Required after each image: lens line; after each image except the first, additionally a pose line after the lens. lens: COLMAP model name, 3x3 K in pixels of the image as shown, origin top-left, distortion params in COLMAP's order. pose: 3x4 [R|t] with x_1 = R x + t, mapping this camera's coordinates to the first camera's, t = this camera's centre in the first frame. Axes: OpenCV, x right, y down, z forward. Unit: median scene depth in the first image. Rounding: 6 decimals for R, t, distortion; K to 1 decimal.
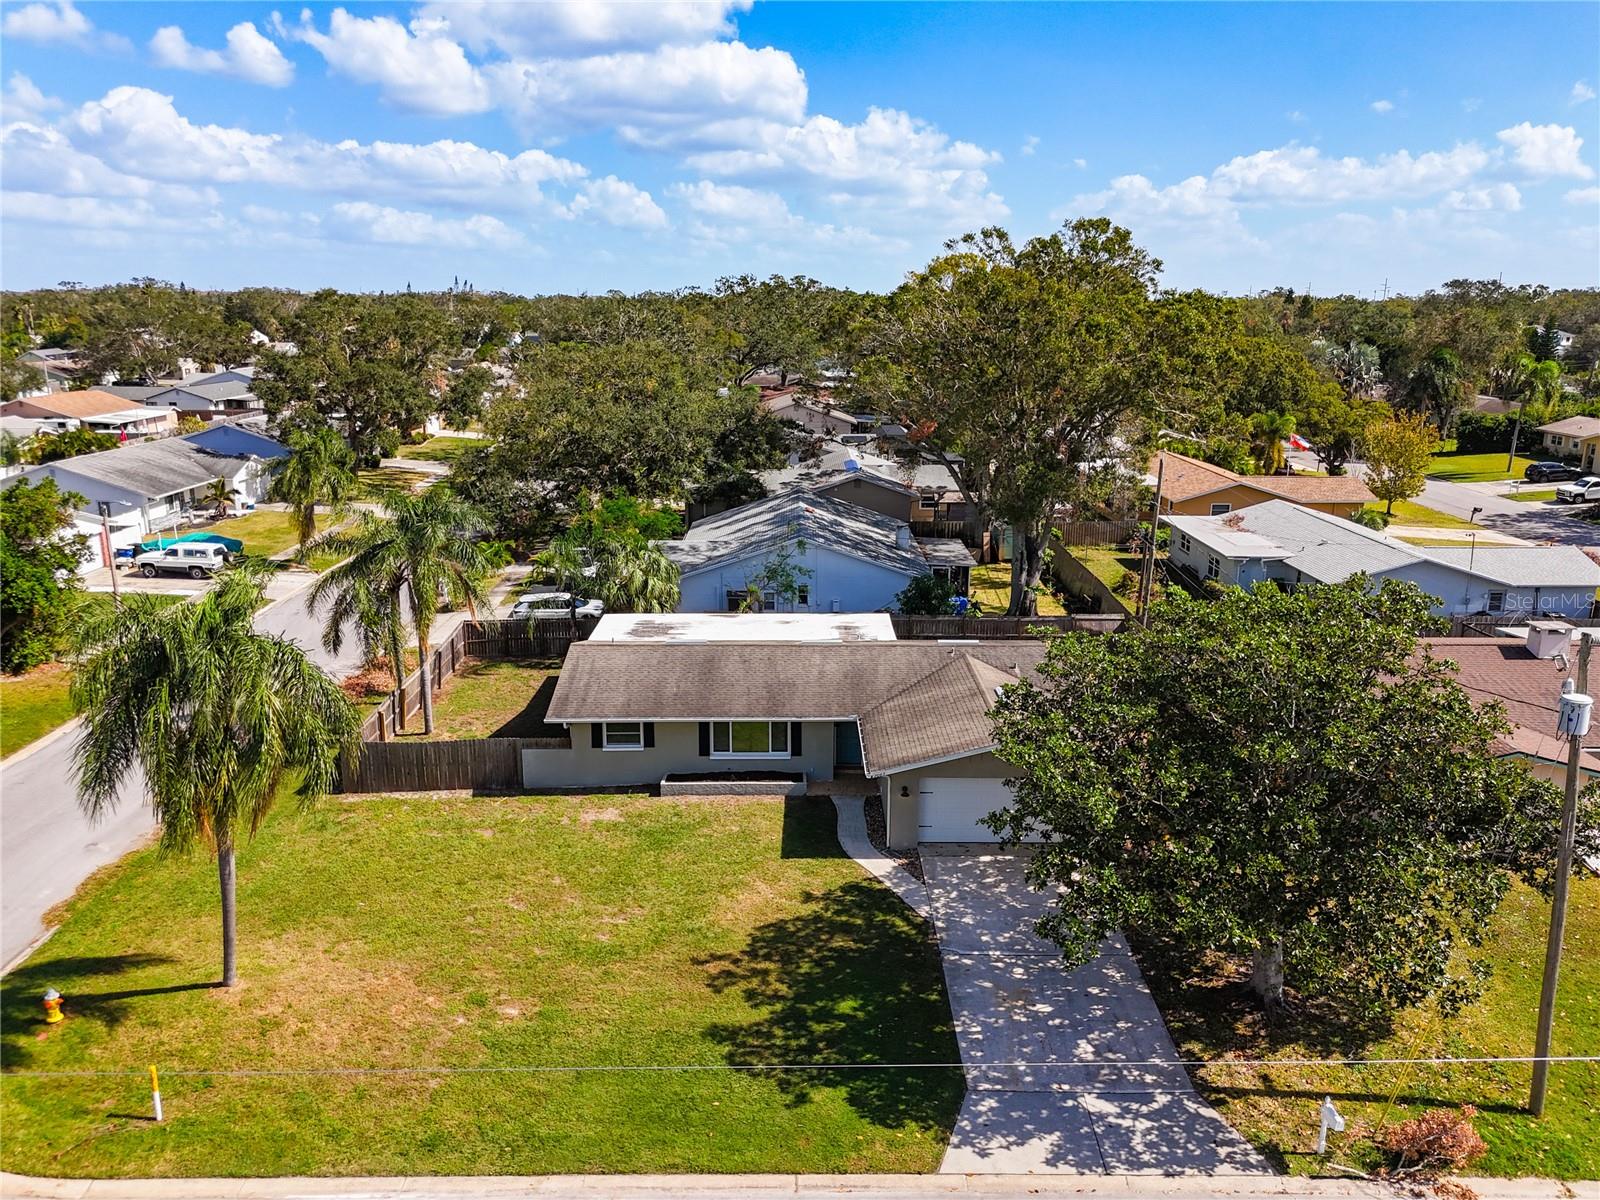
lens RADIAL K [[1182.6, 0, 800.7], [0, 1182.6, 600.9], [0, 0, 1]] dist [0.067219, -0.060310]
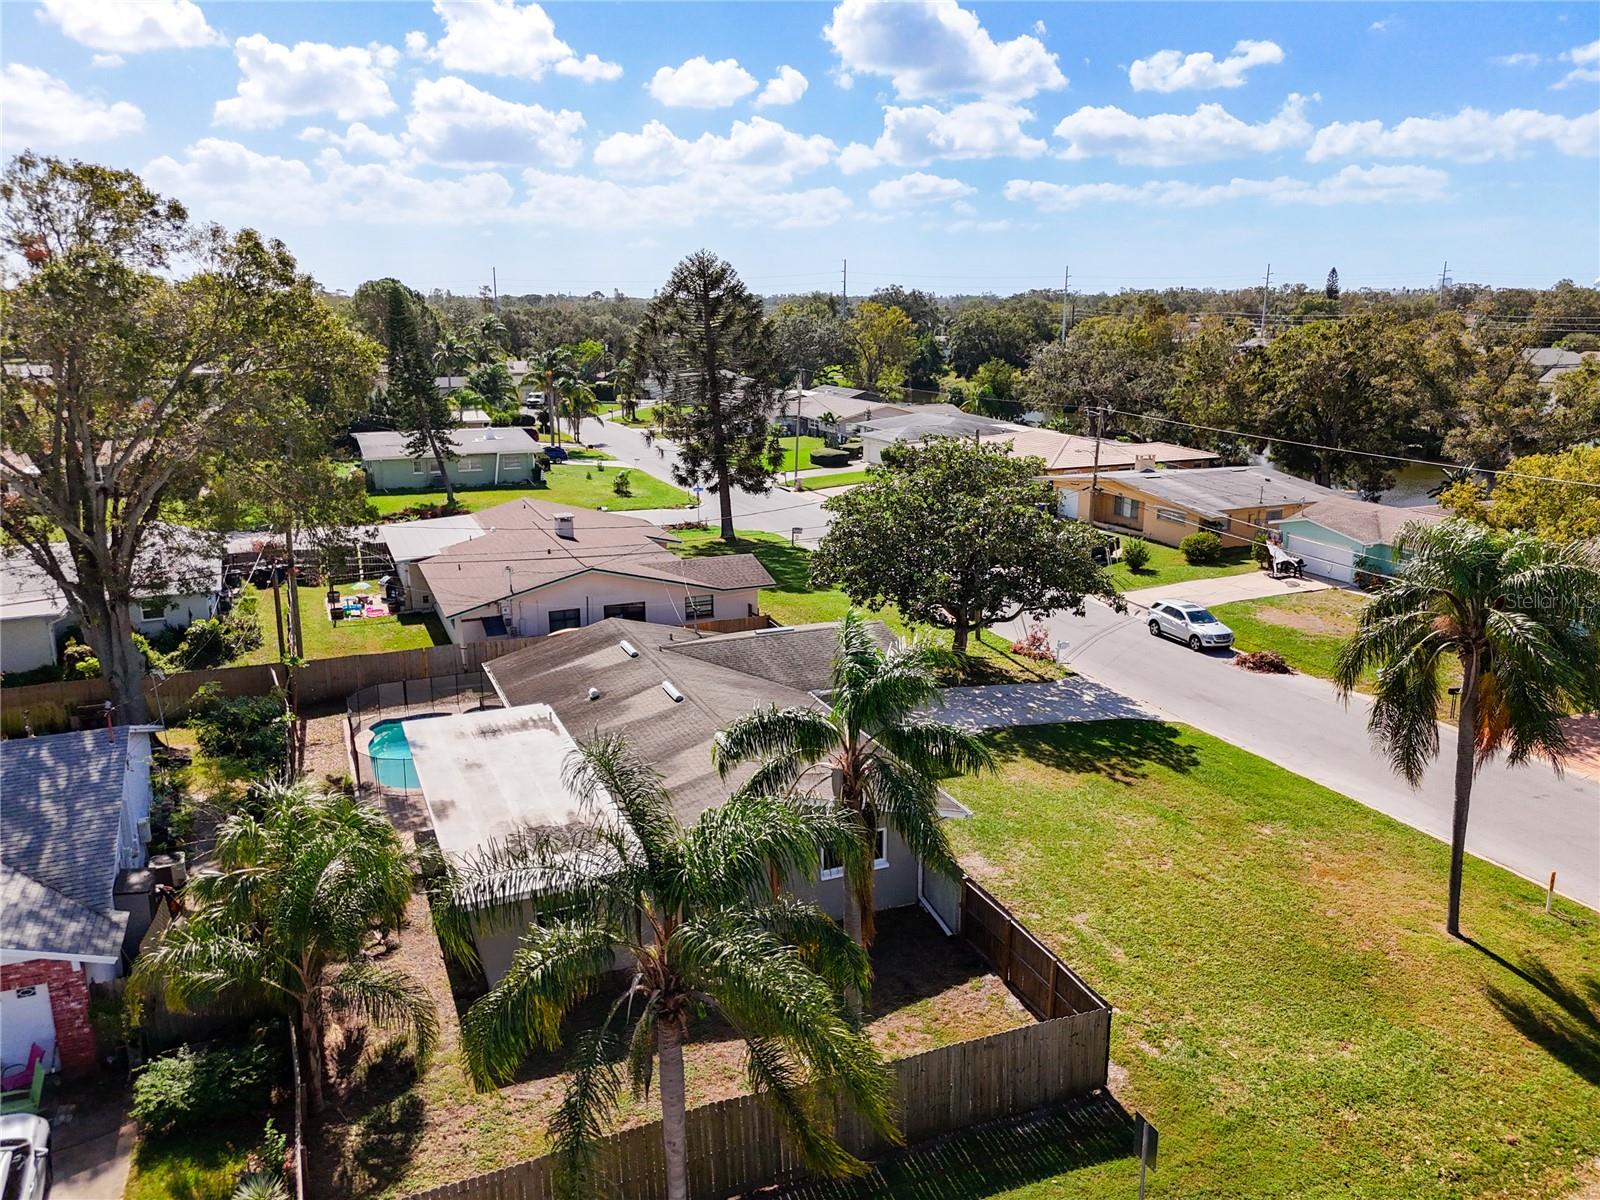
lens RADIAL K [[1182.6, 0, 801.6], [0, 1182.6, 596.3], [0, 0, 1]] dist [0.067219, -0.060310]
pose [[-0.384938, -0.223608, 0.895445, -1.024439], [0.226640, 0.917598, 0.326570, -0.380038], [-0.894682, 0.328653, -0.302540, 1.566948]]
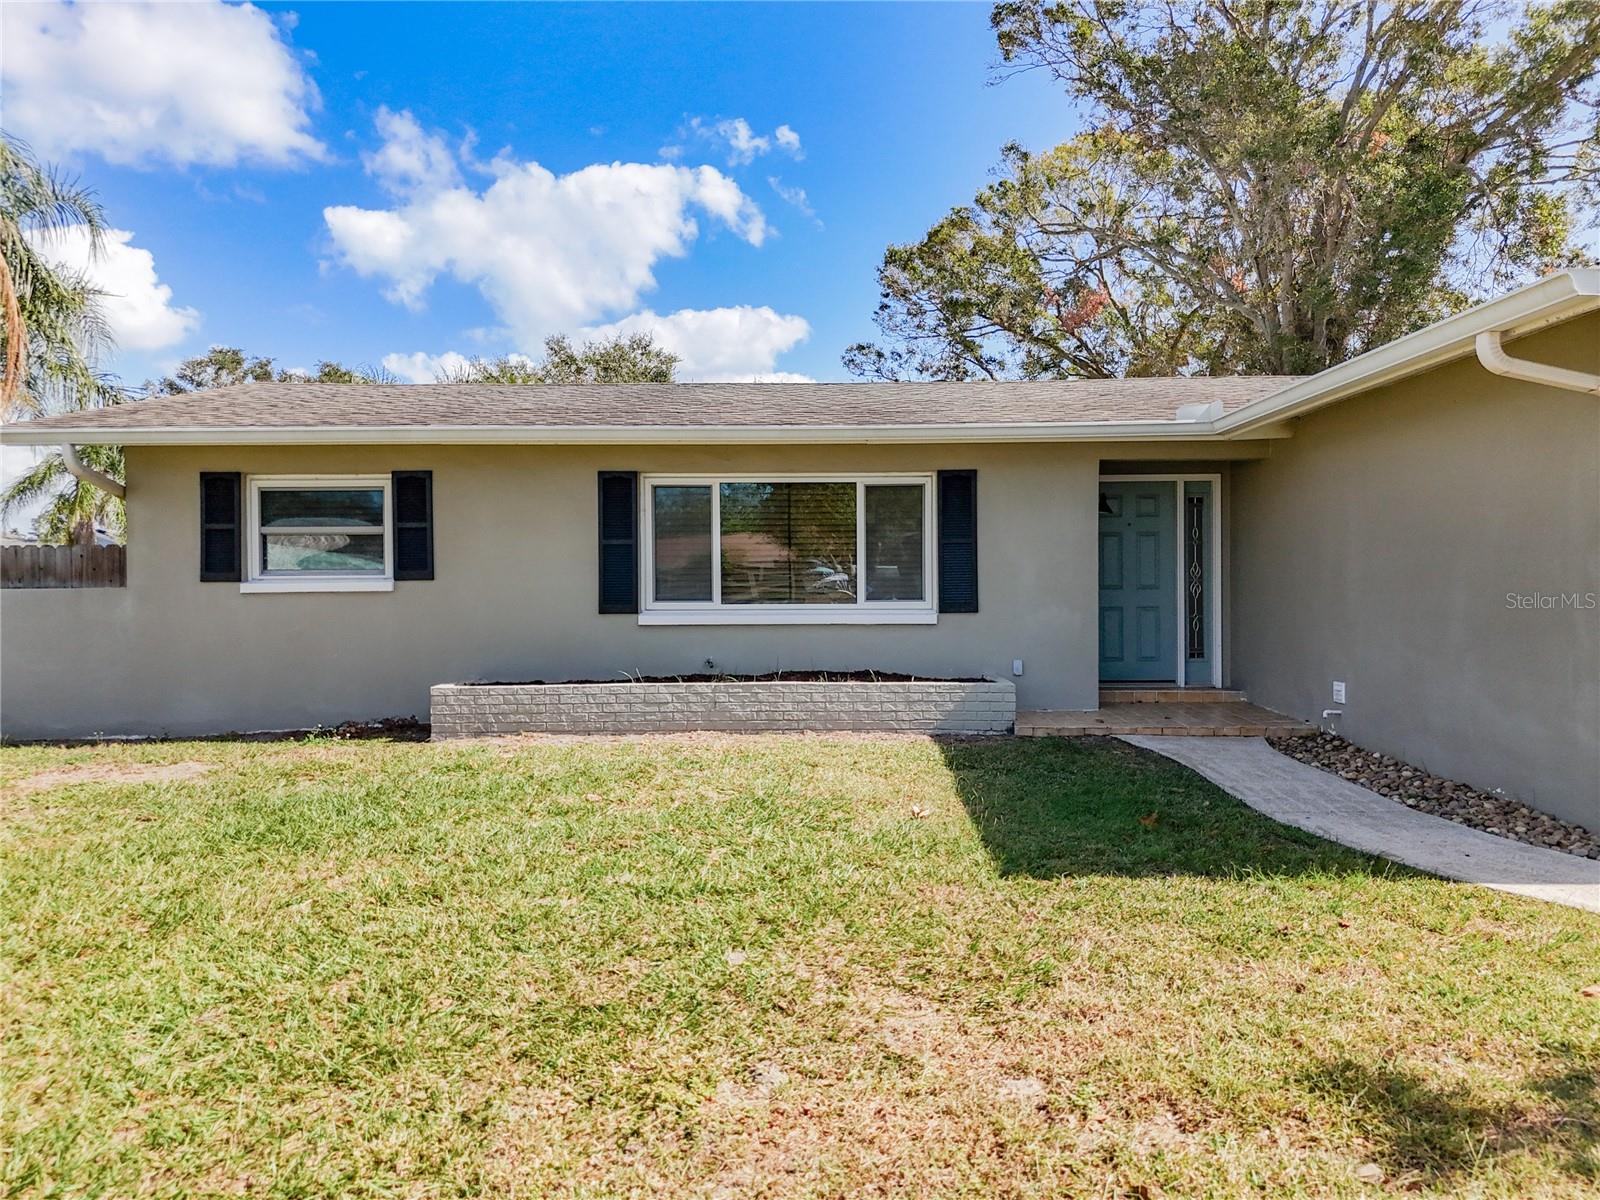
lens RADIAL K [[1232.7, 0, 769.6], [0, 1232.7, 604.2], [0, 0, 1]] dist [0.059839, -0.009422]
pose [[0.999856, -0.007221, -0.015357, -0.053093], [0.003487, 0.973056, -0.230544, 0.243636], [0.016608, 0.230457, 0.972941, 0.908439]]
